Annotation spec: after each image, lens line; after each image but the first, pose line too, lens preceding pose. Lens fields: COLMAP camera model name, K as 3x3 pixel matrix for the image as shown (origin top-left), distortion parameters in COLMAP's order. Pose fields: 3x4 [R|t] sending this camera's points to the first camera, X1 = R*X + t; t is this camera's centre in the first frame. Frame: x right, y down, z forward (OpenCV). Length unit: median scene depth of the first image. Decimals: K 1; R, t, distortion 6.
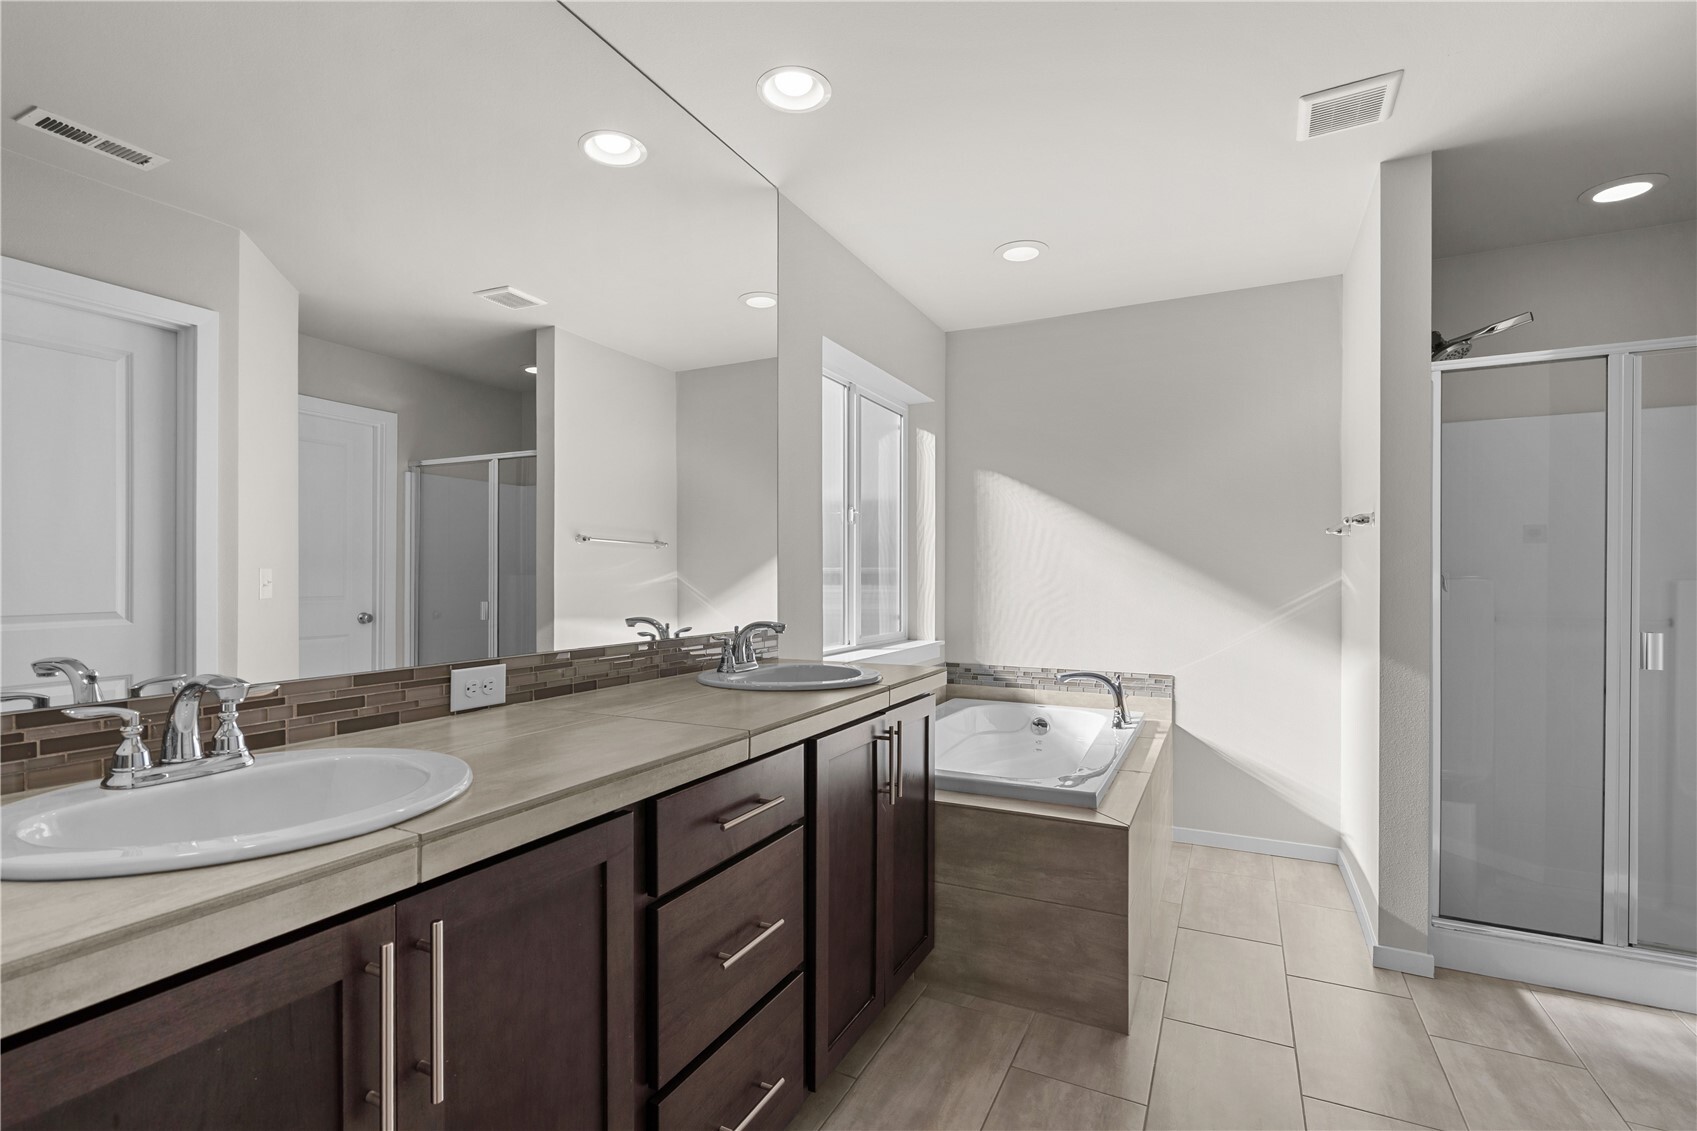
lens RADIAL K [[780.8, 0, 848.5], [0, 780.8, 565.5], [0, 0, 1]] dist [-0.000220, -0.000089]
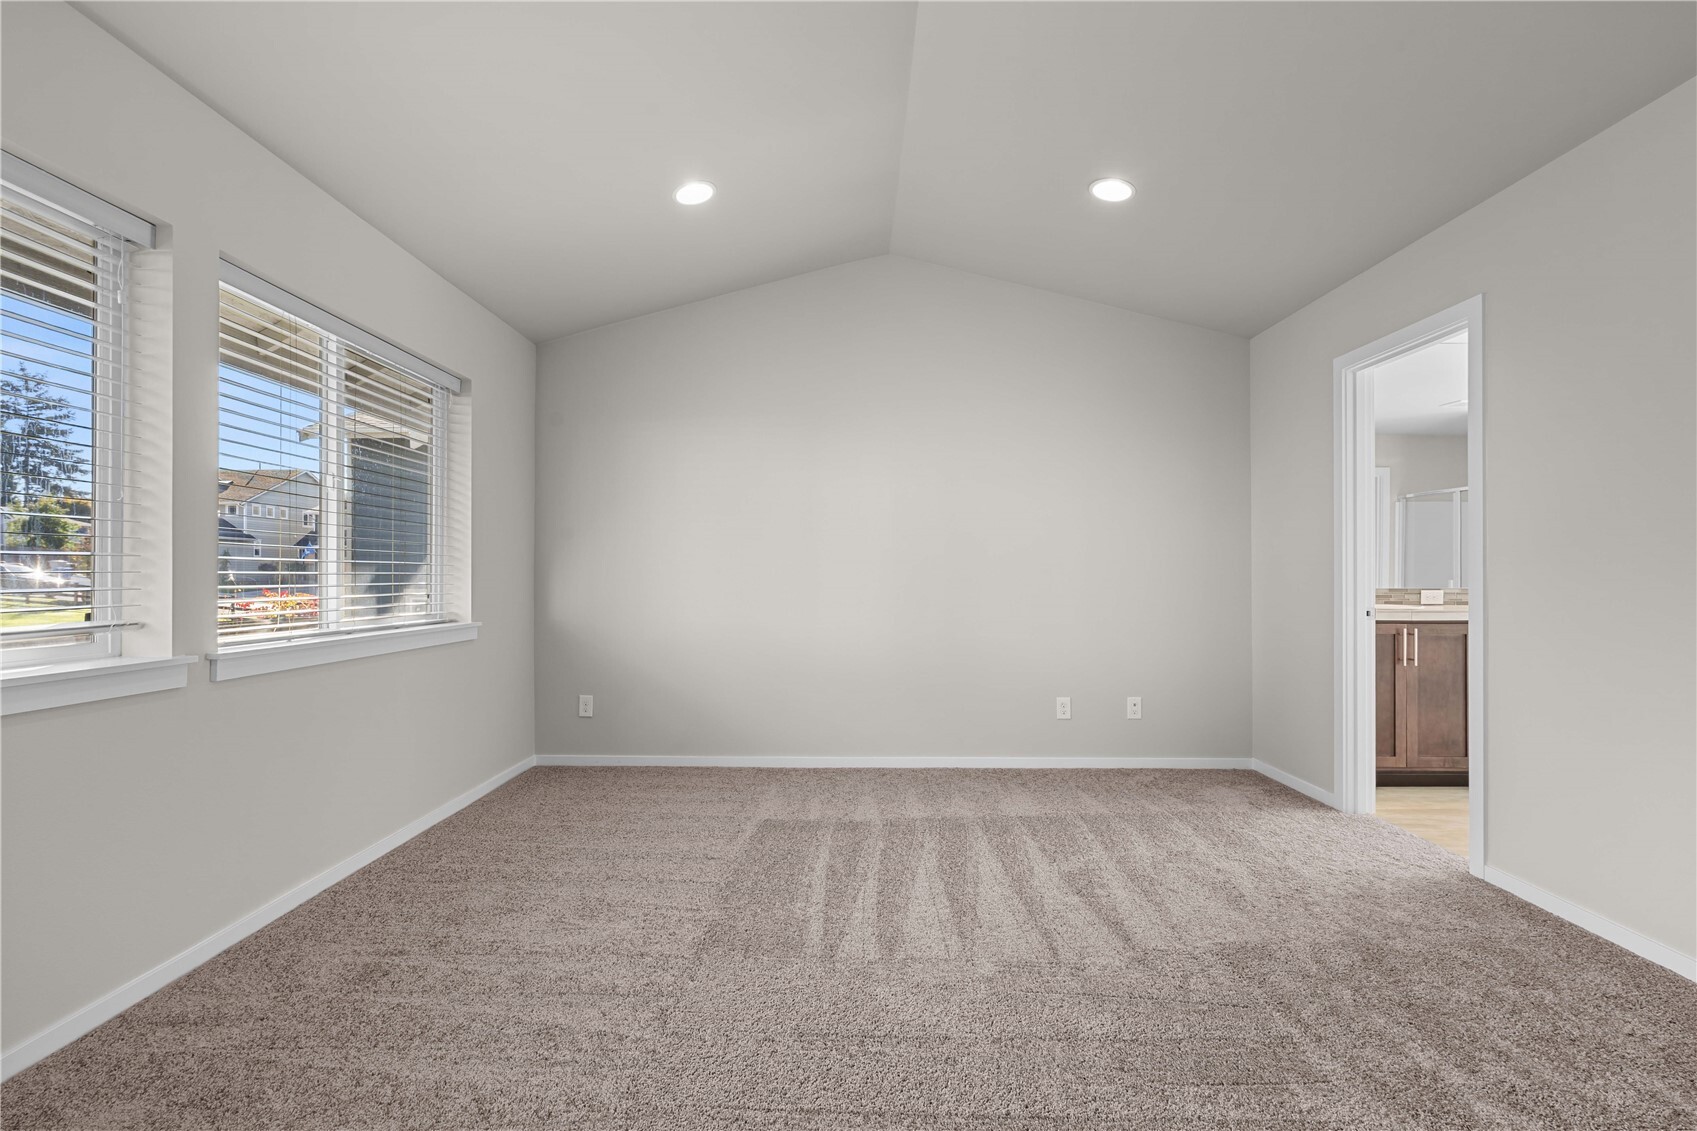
lens RADIAL K [[780.8, 0, 848.5], [0, 780.8, 565.5], [0, 0, 1]] dist [-0.000220, -0.000089]
pose [[0.439086, -0.001961, -0.898443, 1.926048], [0.001373, 0.999998, -0.001512, 0.063503], [0.898444, -0.000569, 0.439088, -3.621428]]
